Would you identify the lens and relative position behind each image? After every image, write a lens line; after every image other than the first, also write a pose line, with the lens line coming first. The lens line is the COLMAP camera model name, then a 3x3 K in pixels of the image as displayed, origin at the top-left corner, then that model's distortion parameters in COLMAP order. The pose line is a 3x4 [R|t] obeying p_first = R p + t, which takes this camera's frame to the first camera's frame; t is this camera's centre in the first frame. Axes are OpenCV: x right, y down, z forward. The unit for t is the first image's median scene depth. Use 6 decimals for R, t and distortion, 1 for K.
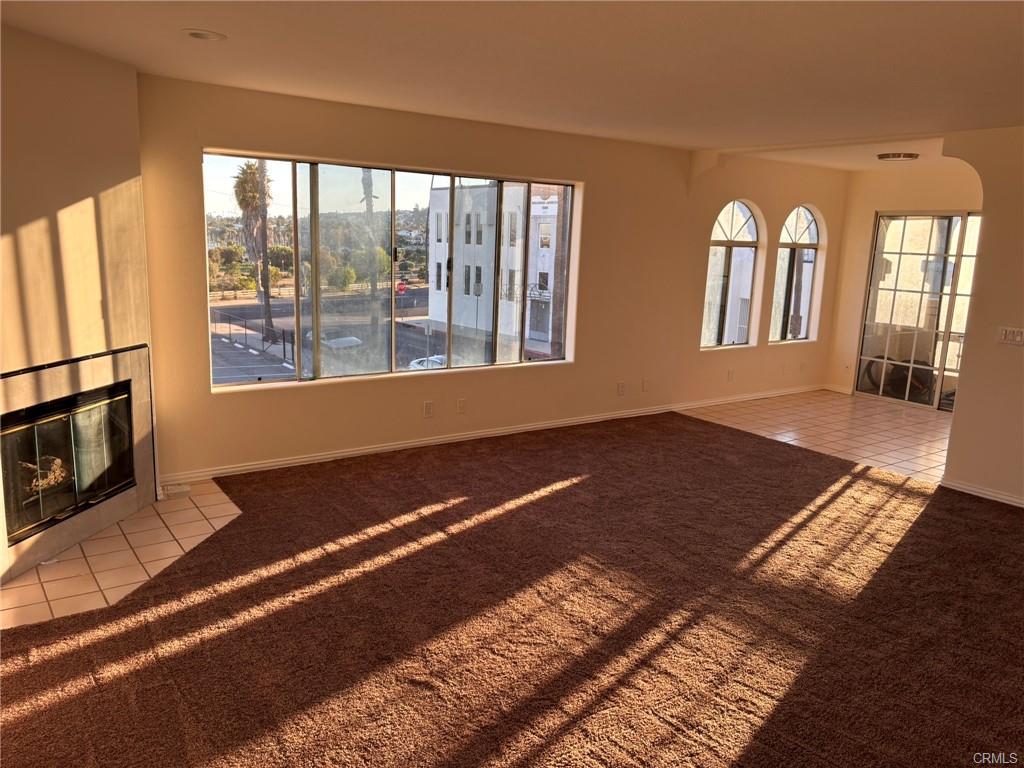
lens RADIAL K [[777.7, 0, 514.7], [0, 777.7, 388.8], [0, 0, 1]] dist [0.024179, -0.008581]
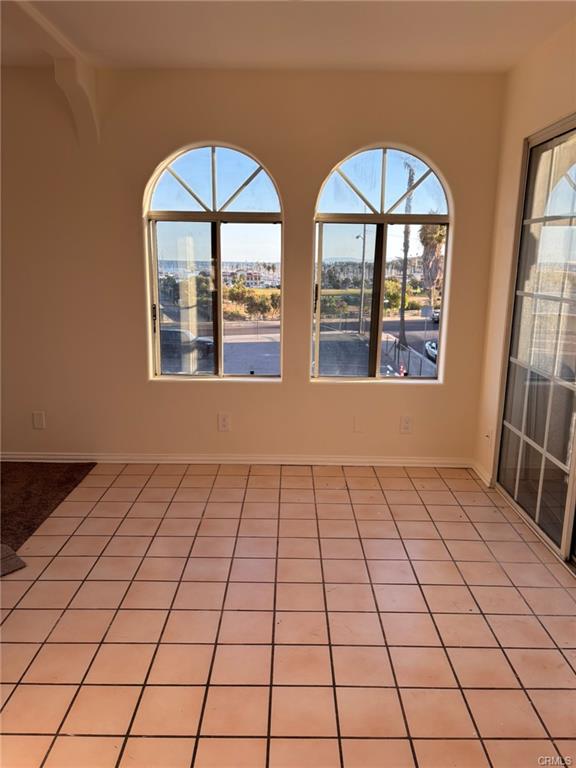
lens RADIAL K [[583.3, 0, 287.5], [0, 583.3, 383.6], [0, 0, 1]] dist [0.024179, -0.008581]
pose [[0.814803, 0.098686, -0.571276, 0.568925], [-0.099089, 0.994611, 0.030487, -0.066599], [0.571207, 0.031766, 0.820191, 0.606413]]
